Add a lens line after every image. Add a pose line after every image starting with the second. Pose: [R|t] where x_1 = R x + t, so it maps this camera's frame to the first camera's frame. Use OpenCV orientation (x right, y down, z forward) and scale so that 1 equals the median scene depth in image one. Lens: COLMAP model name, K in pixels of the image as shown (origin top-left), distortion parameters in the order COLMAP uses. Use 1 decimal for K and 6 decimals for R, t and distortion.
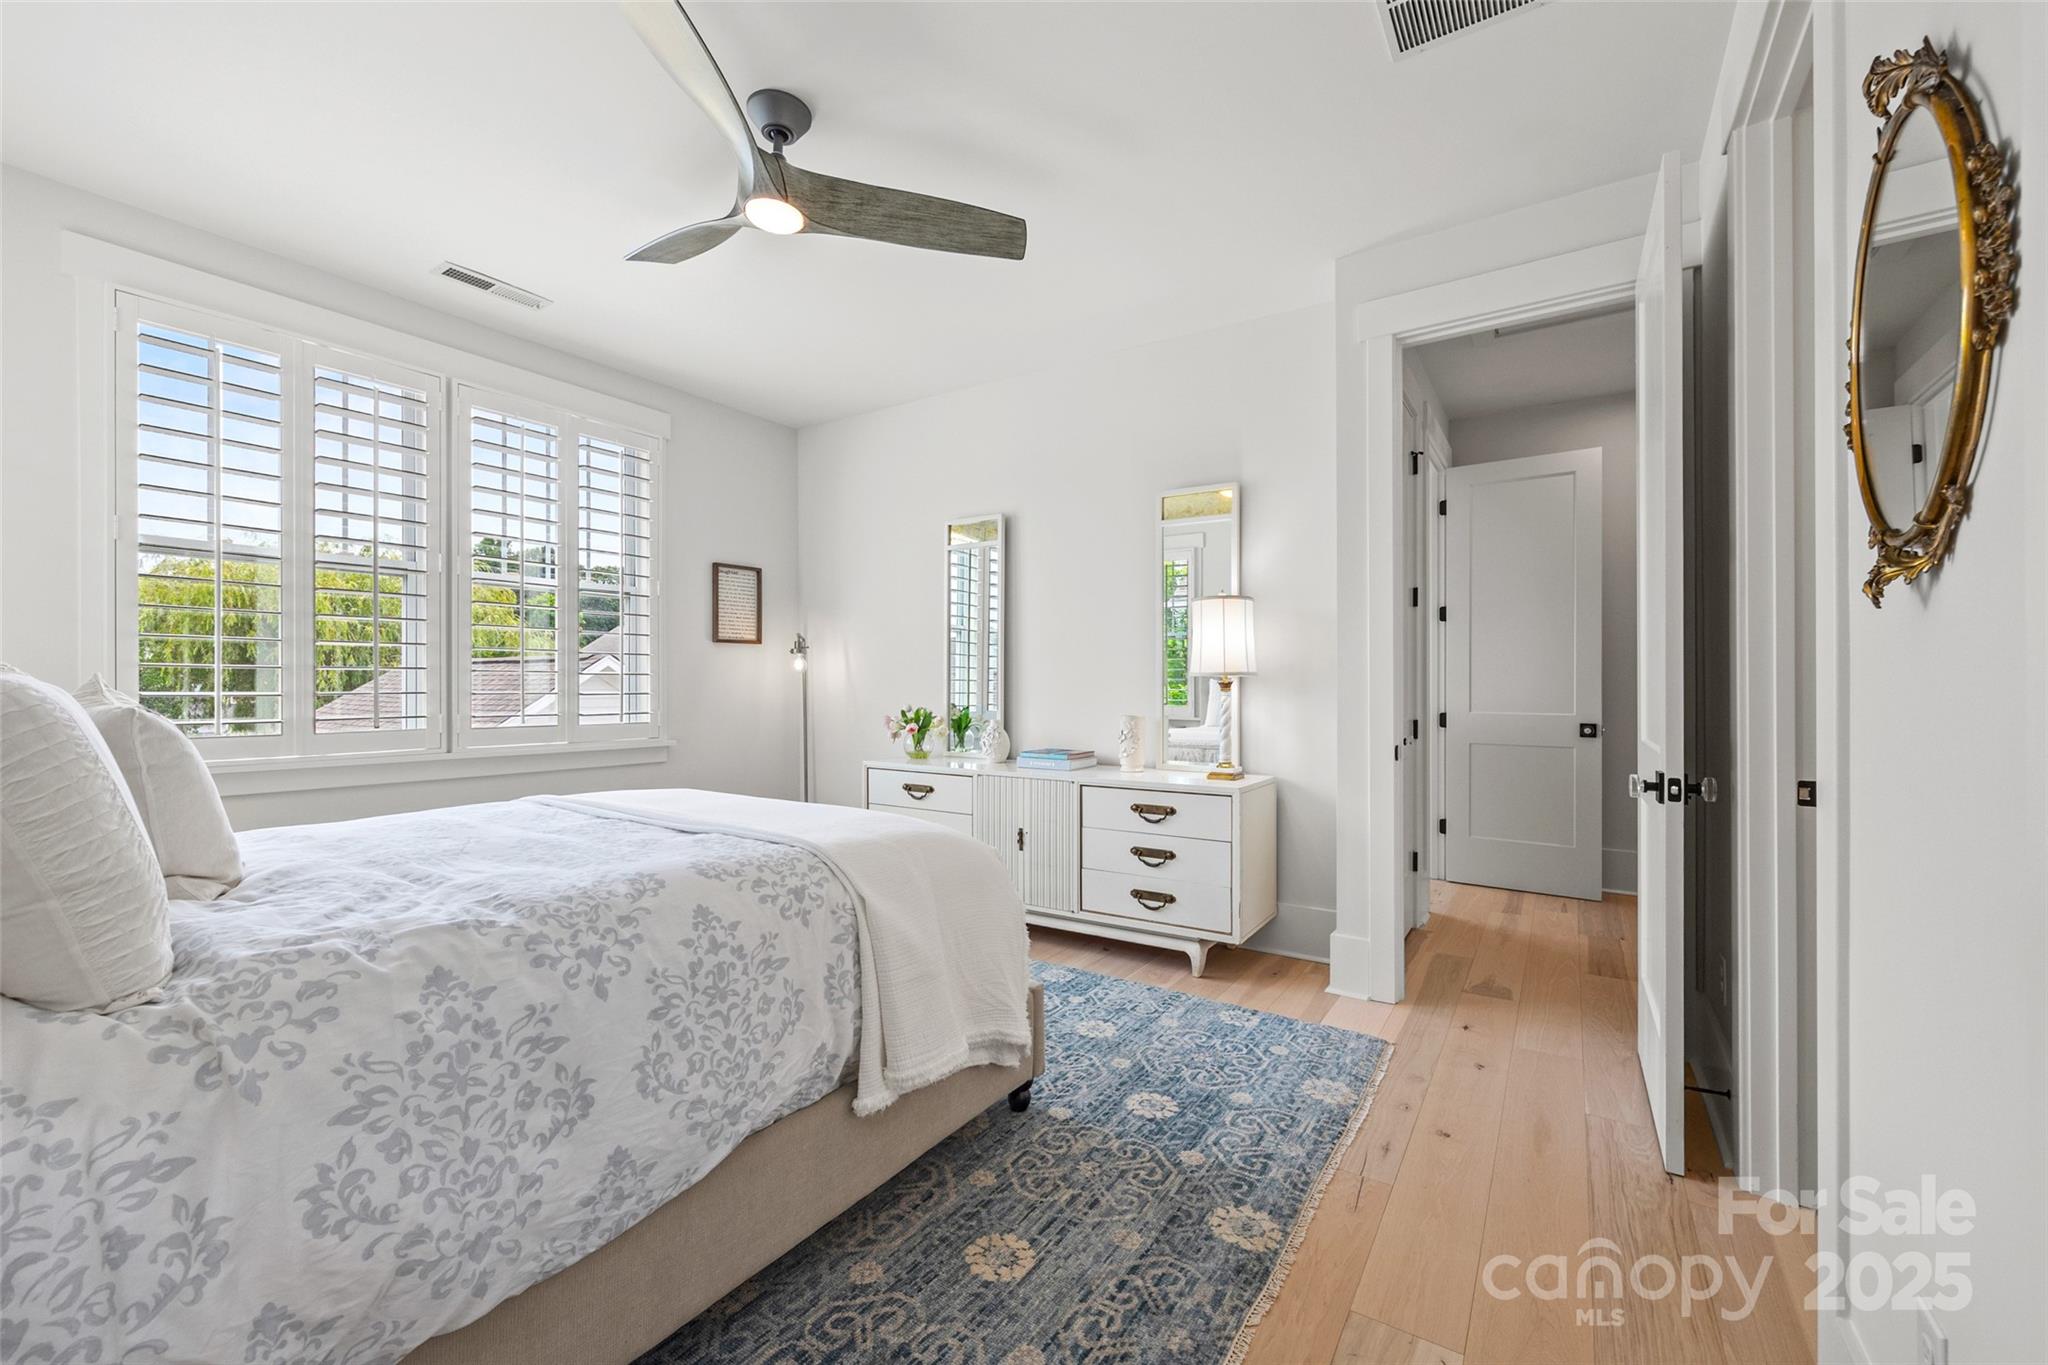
lens RADIAL K [[825.3, 0, 1028.0], [0, 825.3, 674.4], [0, 0, 1]] dist [-0.000426, -0.000772]
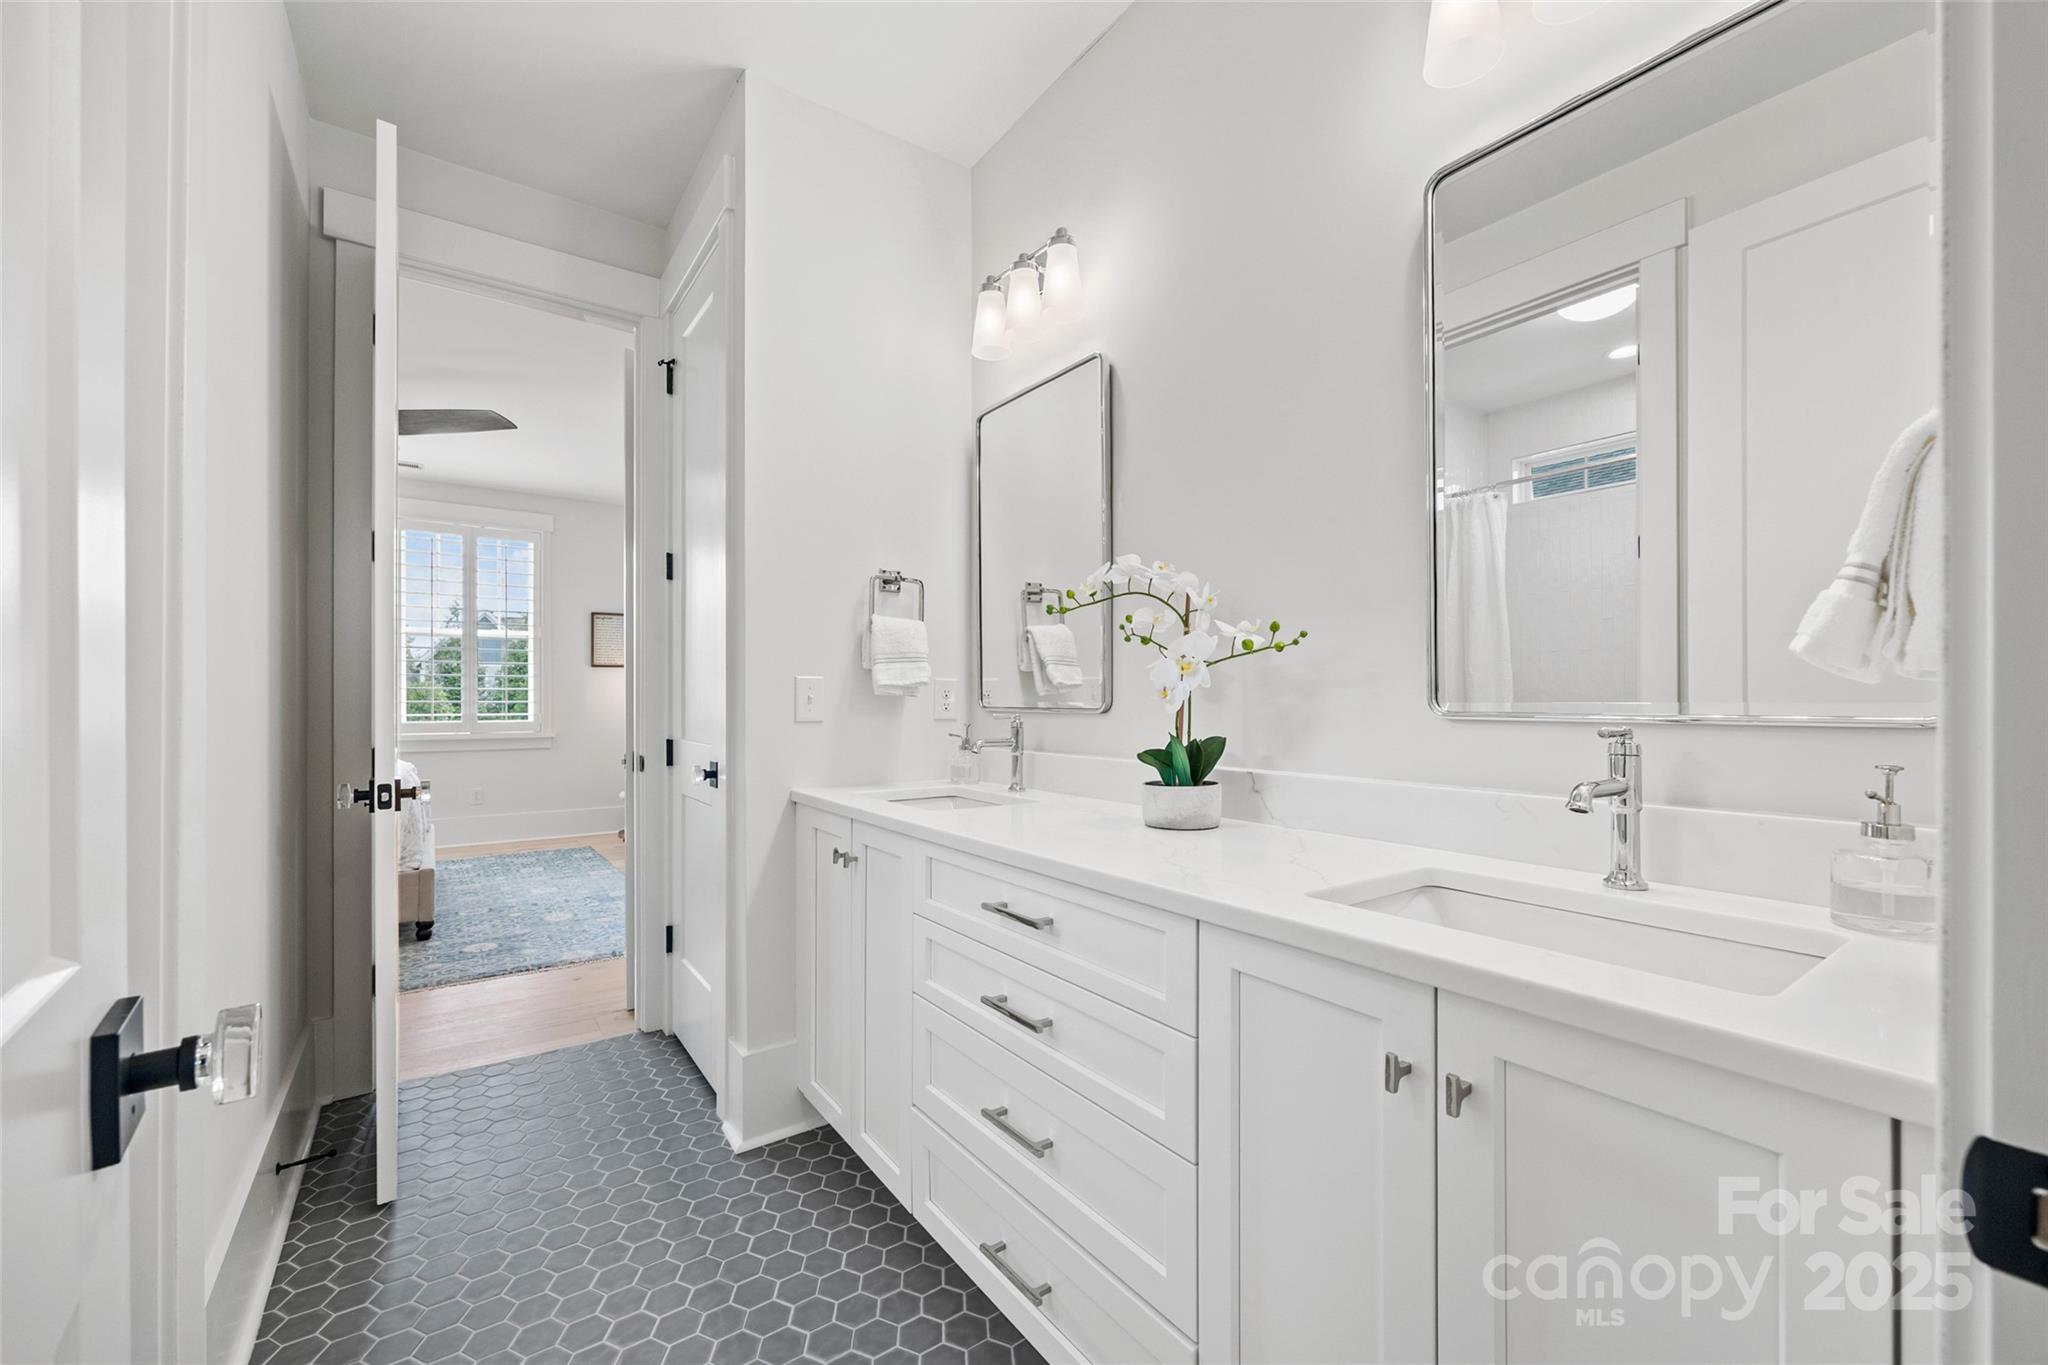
lens RADIAL K [[825.3, 0, 1027.9], [0, 825.3, 686.4], [0, 0, 1]] dist [-0.000426, -0.000772]
pose [[0.930275, -0.001576, -0.366859, 0.970245], [0.001747, 0.999998, 0.000133, -0.003571], [0.366858, -0.000765, 0.930277, -0.081806]]
